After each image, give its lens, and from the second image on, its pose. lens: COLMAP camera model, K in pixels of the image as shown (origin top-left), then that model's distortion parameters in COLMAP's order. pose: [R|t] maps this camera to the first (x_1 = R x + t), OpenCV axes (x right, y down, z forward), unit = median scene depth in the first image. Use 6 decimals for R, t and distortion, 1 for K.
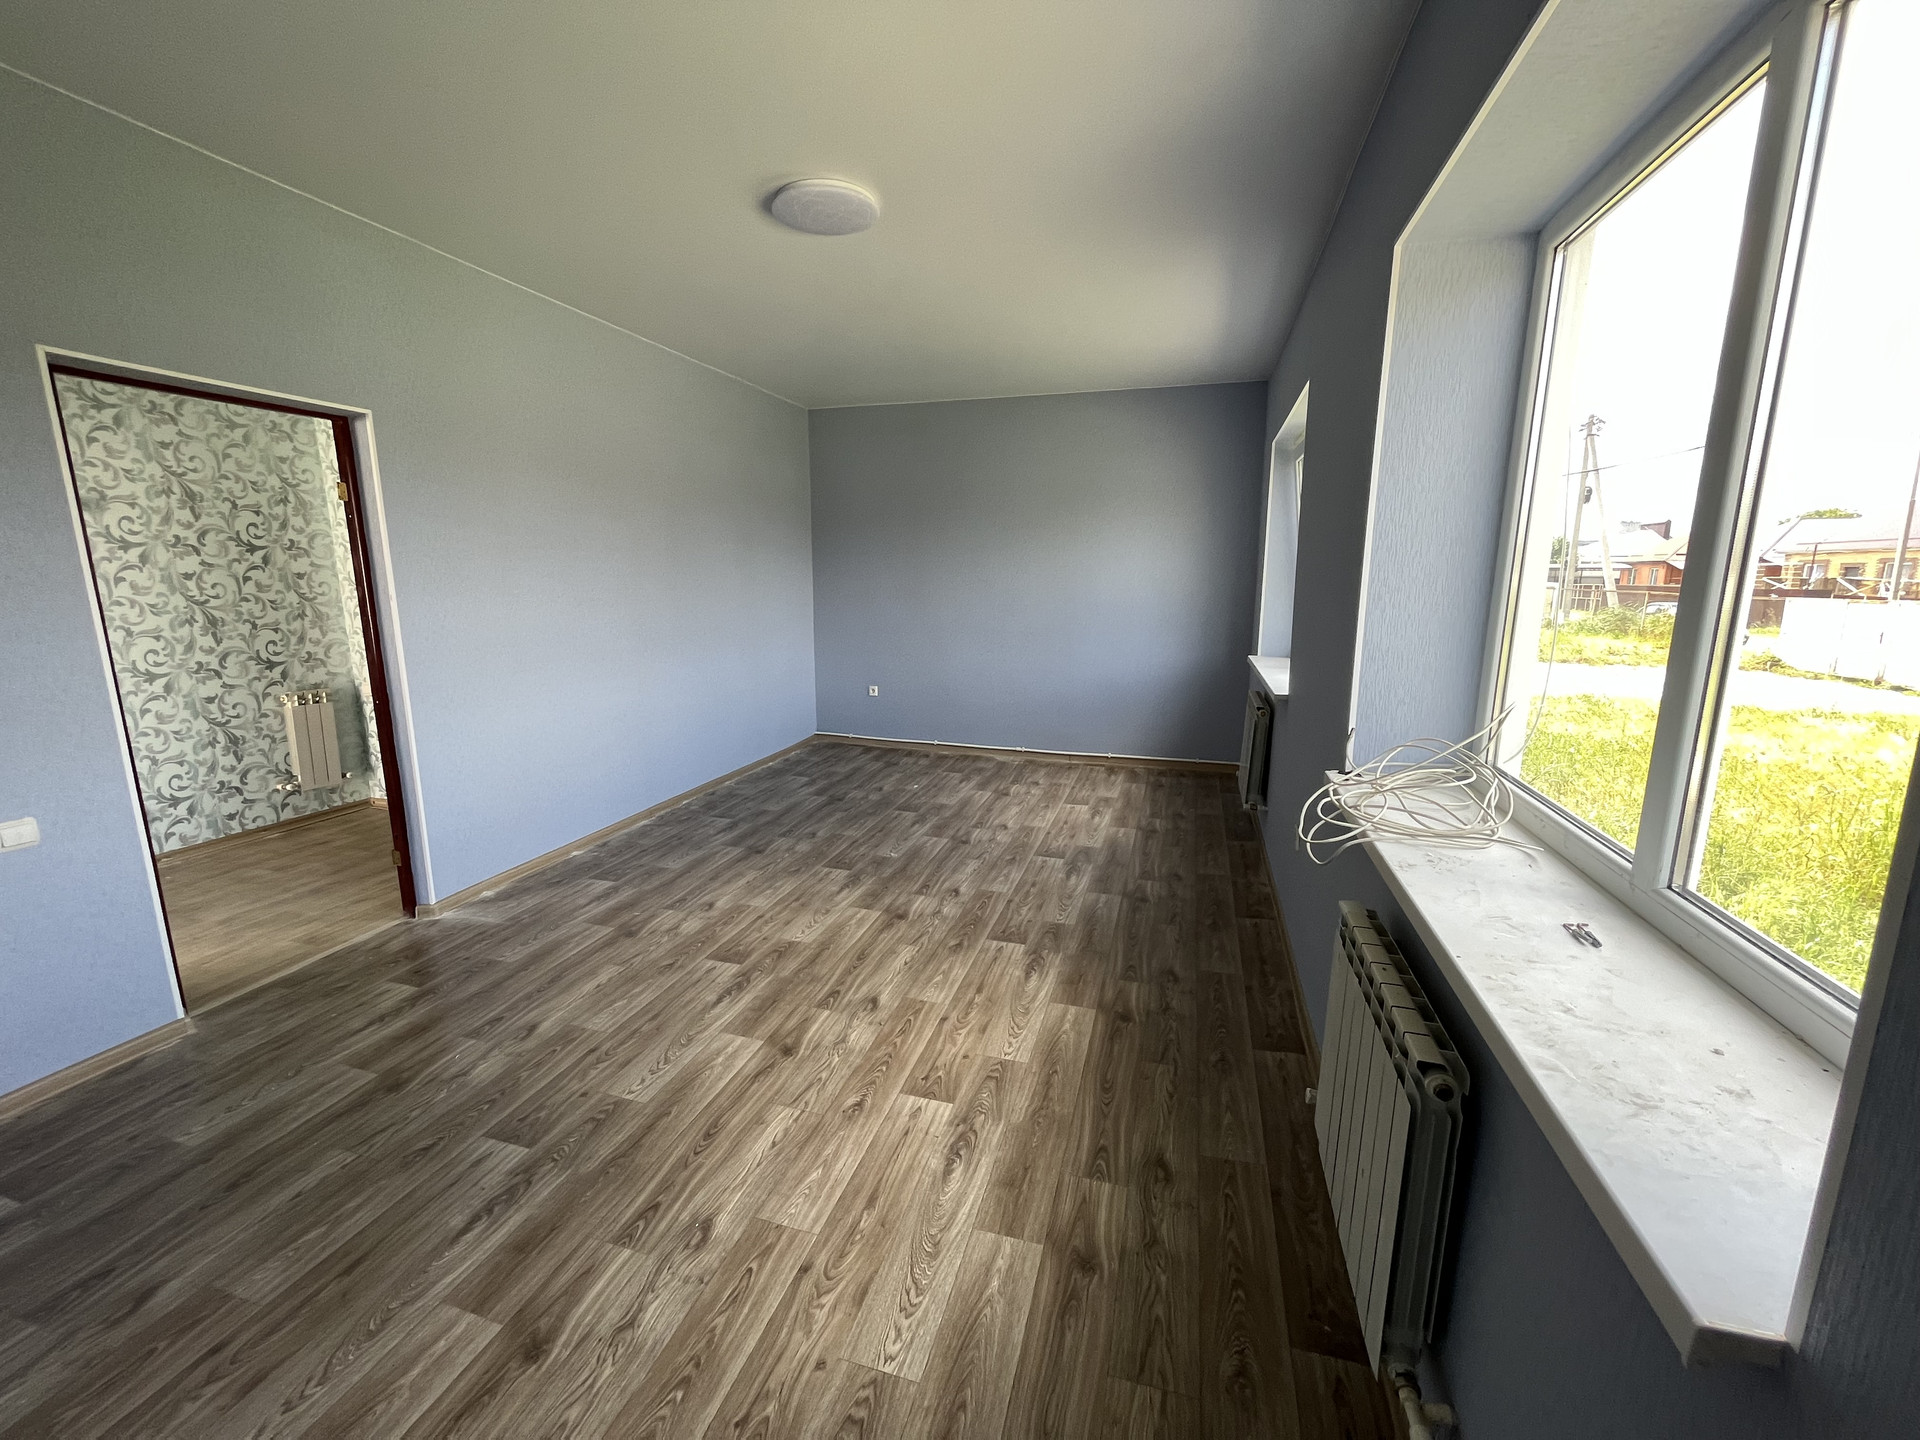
lens RADIAL K [[774.0, 0, 958.5], [0, 774.0, 716.1], [0, 0, 1]] dist [-0.002321, 0.000237]
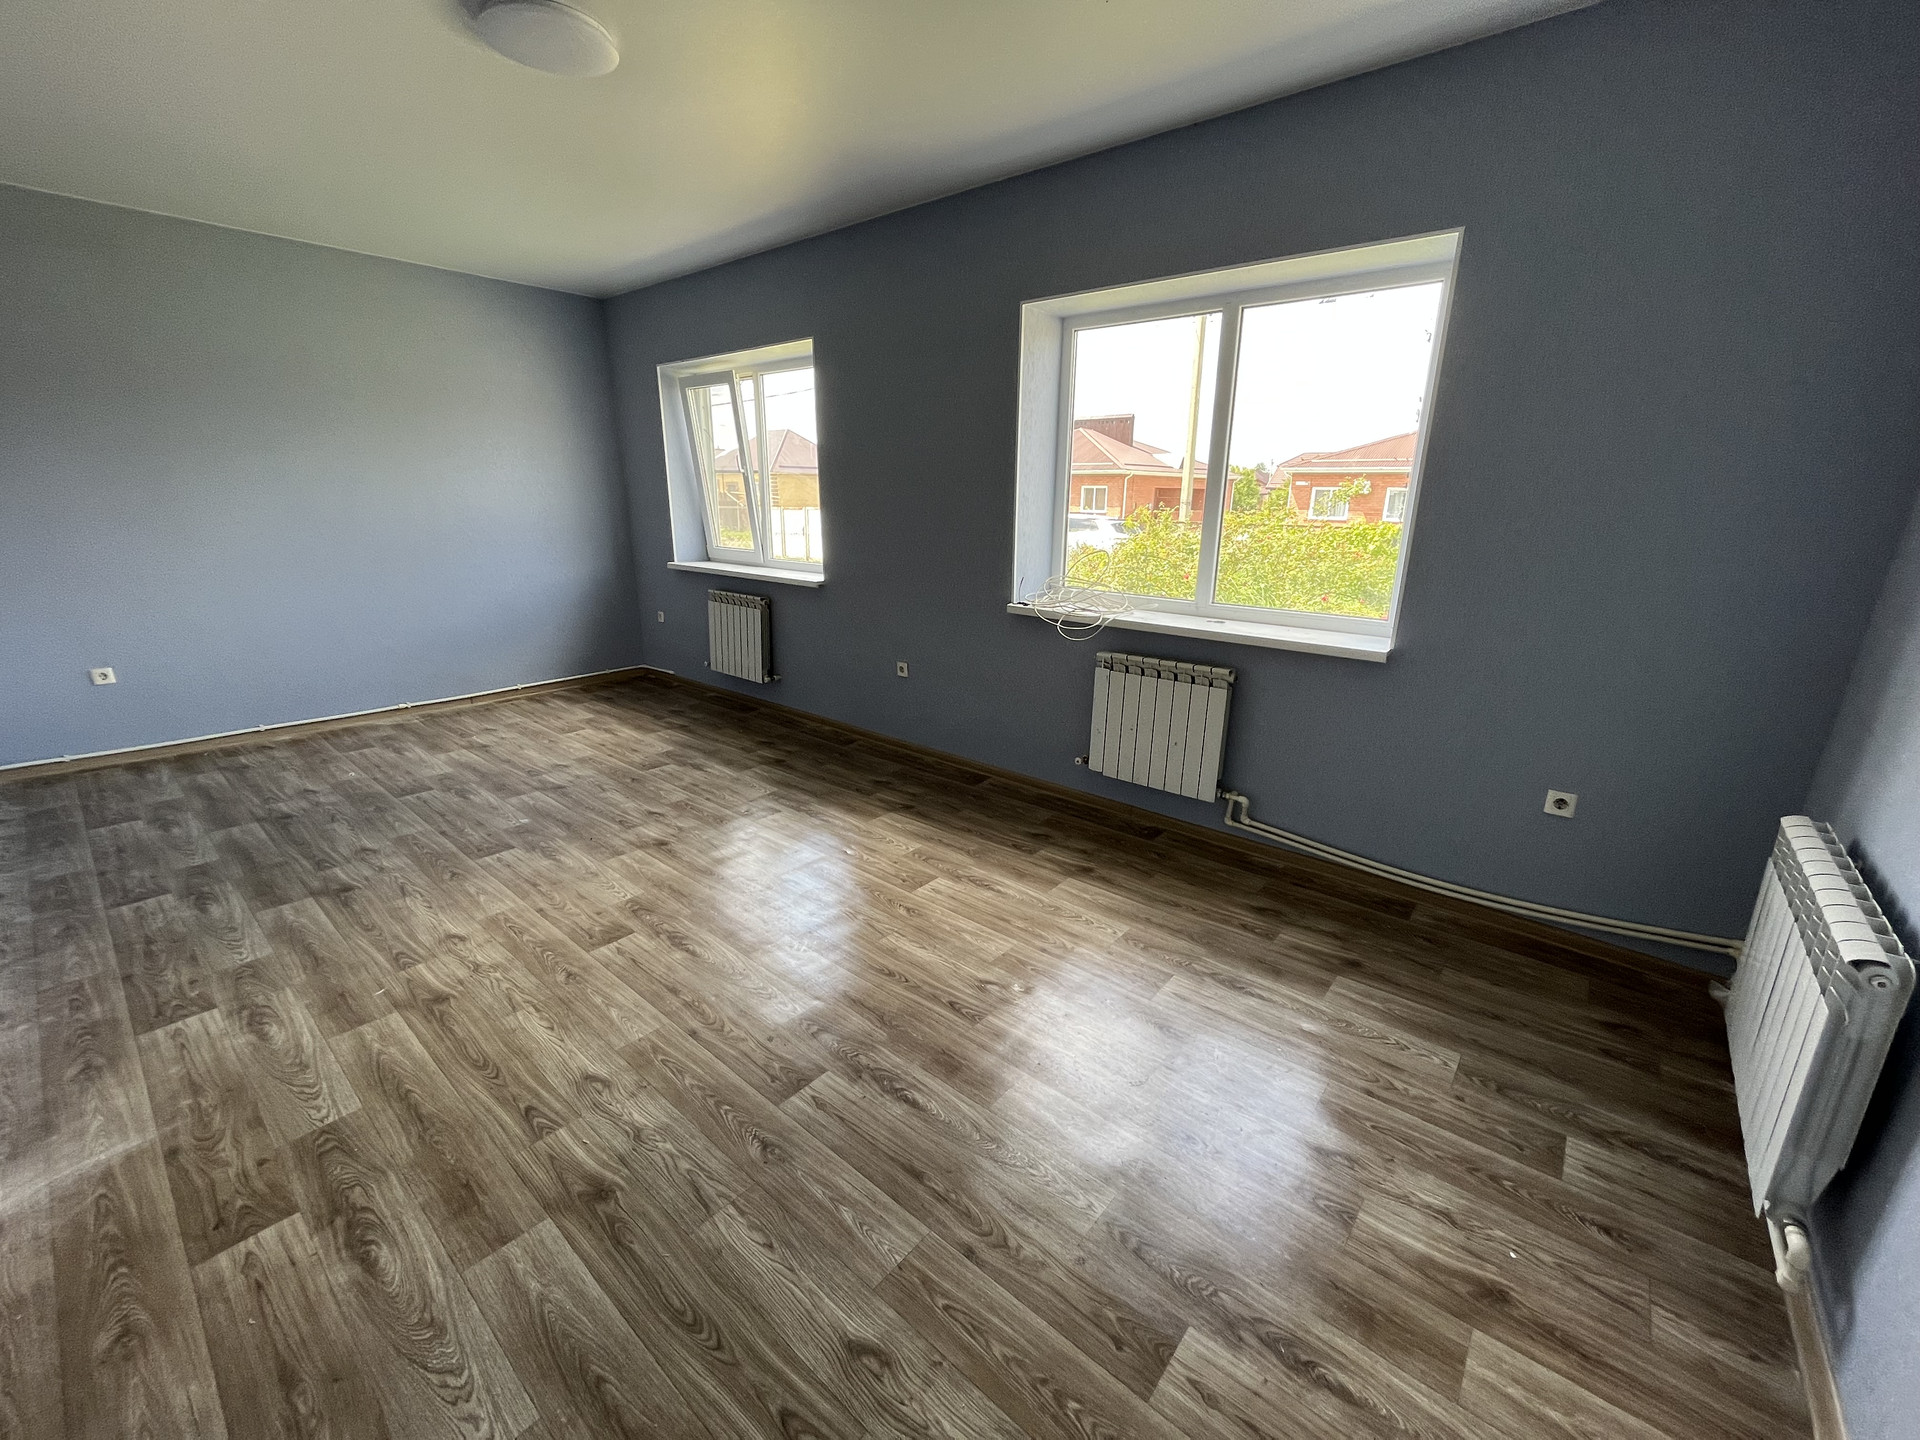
lens RADIAL K [[774.0, 0, 957.3], [0, 774.0, 710.7], [0, 0, 1]] dist [-0.002321, 0.000237]
pose [[0.397691, -0.244743, 0.884275, -0.617689], [0.156163, 0.967761, 0.197617, -0.033311], [-0.904132, 0.059501, 0.423089, 0.191545]]
